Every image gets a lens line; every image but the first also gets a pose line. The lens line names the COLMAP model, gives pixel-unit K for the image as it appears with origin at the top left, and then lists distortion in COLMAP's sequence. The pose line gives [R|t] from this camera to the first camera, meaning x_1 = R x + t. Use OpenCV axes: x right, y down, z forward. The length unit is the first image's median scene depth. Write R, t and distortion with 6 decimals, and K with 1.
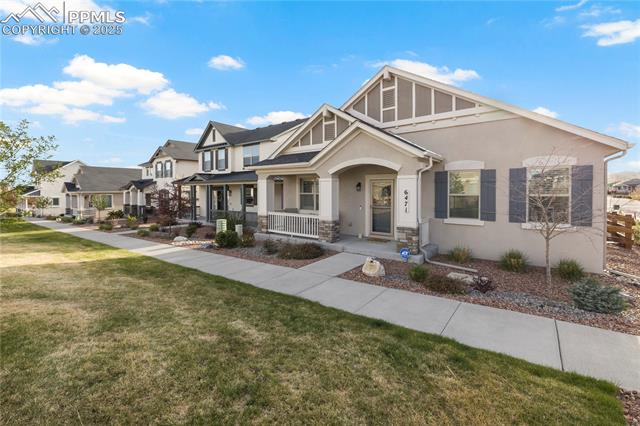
lens RADIAL K [[274.5, 0, 317.1], [0, 274.5, 199.5], [0, 0, 1]] dist [0.000775, 0.000035]
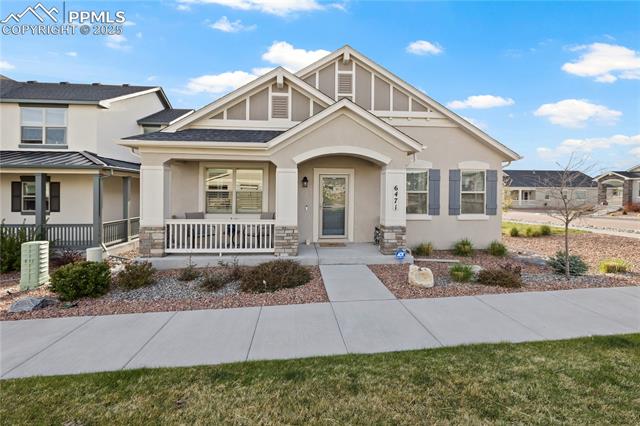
lens RADIAL K [[274.5, 0, 317.1], [0, 274.5, 199.5], [0, 0, 1]] dist [0.000775, 0.000035]
pose [[0.743434, -0.008977, 0.668749, -0.394163], [0.014443, 0.999892, -0.002634, 0.008121], [-0.668653, 0.011617, 0.743483, 0.396490]]
